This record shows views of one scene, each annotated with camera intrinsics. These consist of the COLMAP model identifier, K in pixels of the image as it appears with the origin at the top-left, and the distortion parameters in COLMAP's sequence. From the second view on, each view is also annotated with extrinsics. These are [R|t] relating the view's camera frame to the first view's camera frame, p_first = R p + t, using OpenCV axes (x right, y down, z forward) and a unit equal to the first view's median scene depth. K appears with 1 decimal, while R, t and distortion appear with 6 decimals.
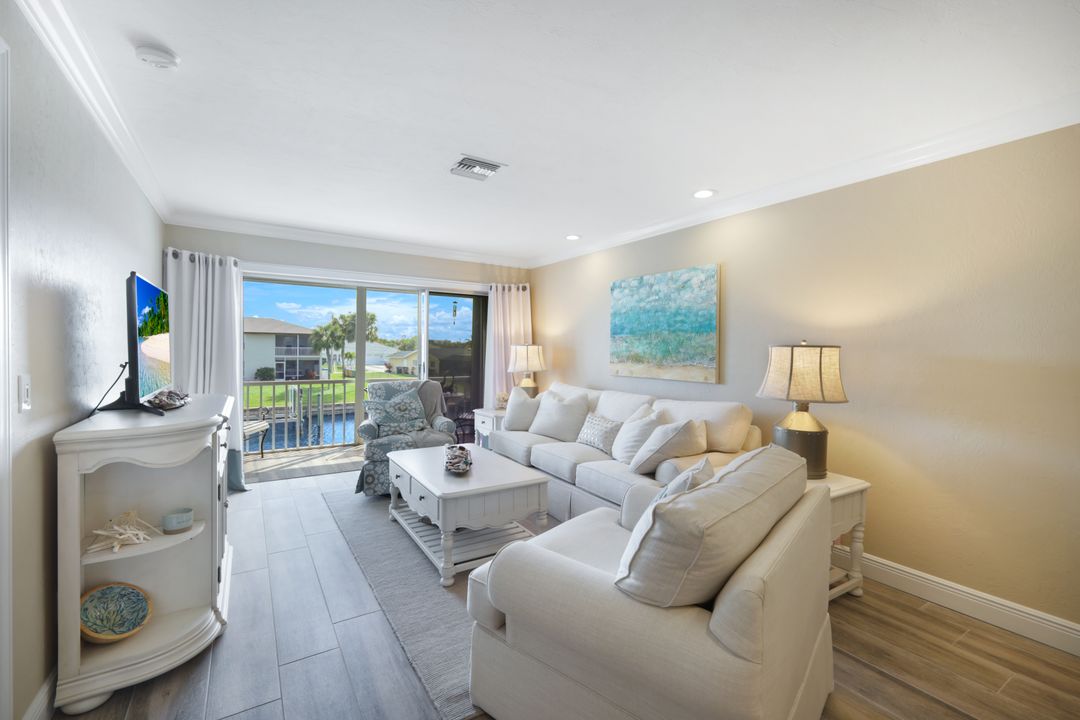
lens RADIAL K [[485.6, 0, 539.3], [0, 485.6, 354.4], [0, 0, 1]] dist [-0.008718, -0.001137]
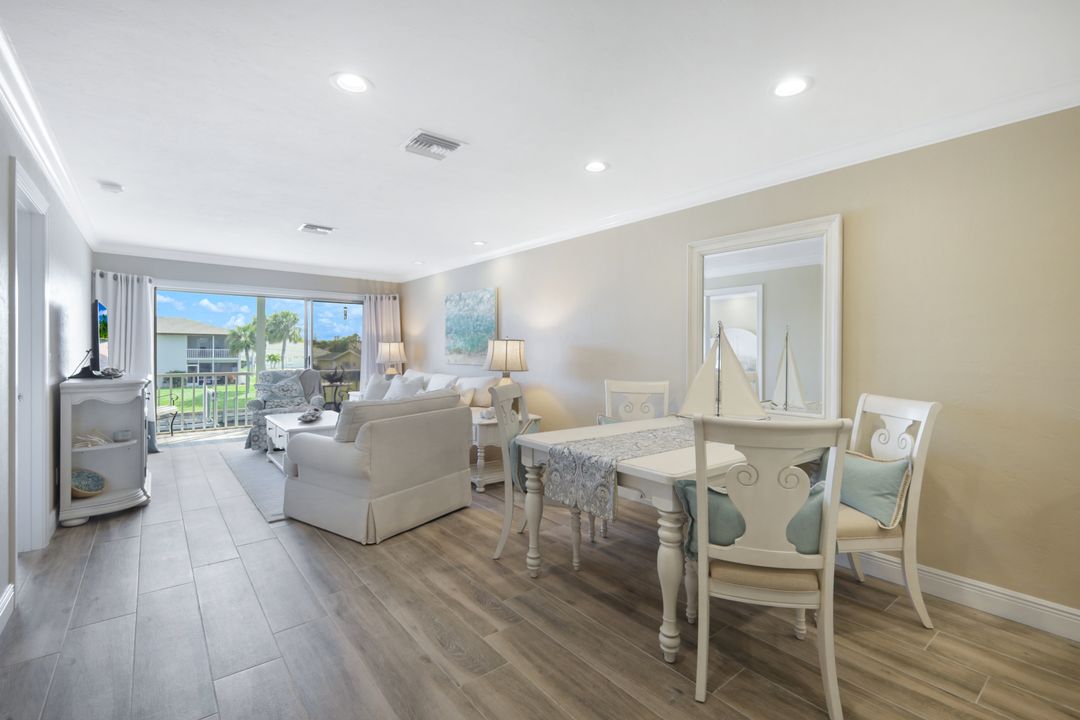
lens RADIAL K [[493.8, 0, 549.1], [0, 493.8, 351.0], [0, 0, 1]] dist [-0.015590, -0.000191]
pose [[0.990590, -0.005939, 0.136733, 0.280369], [0.007082, 0.999944, -0.007876, 0.023291], [-0.136678, 0.008770, 0.990577, -0.490058]]
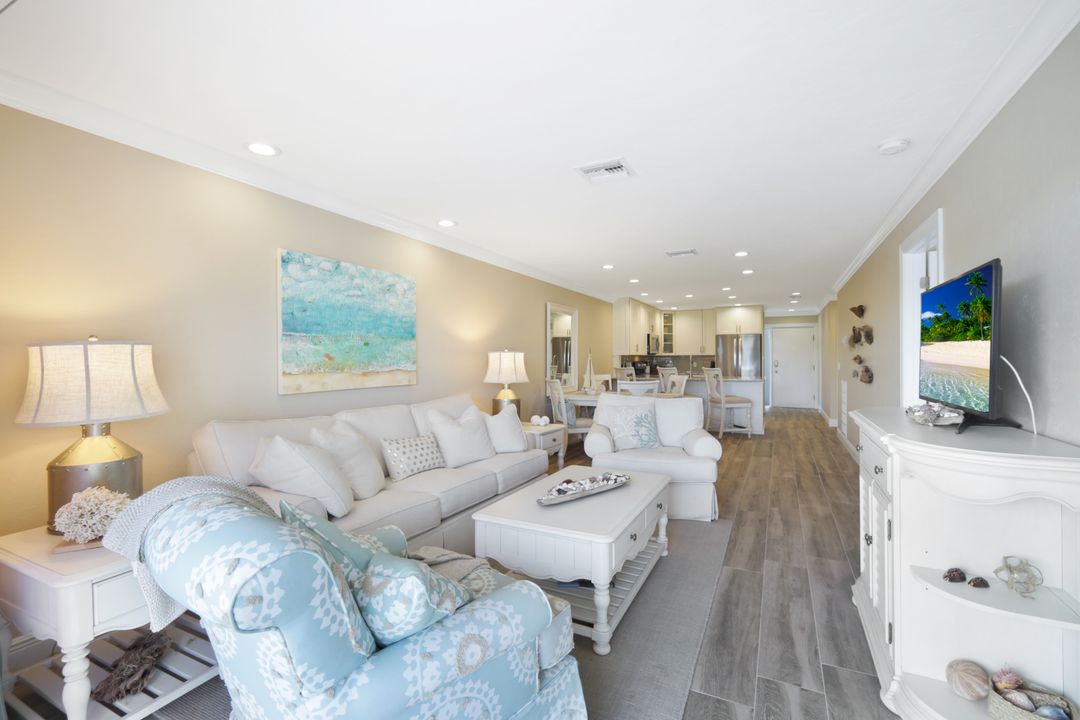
lens RADIAL K [[485.6, 0, 536.5], [0, 485.6, 362.3], [0, 0, 1]] dist [-0.008718, -0.001137]
pose [[-0.535150, -0.013015, 0.844657, -0.645620], [0.010621, 0.999699, 0.022133, -0.011637], [-0.844690, 0.020816, -0.534851, 1.196533]]
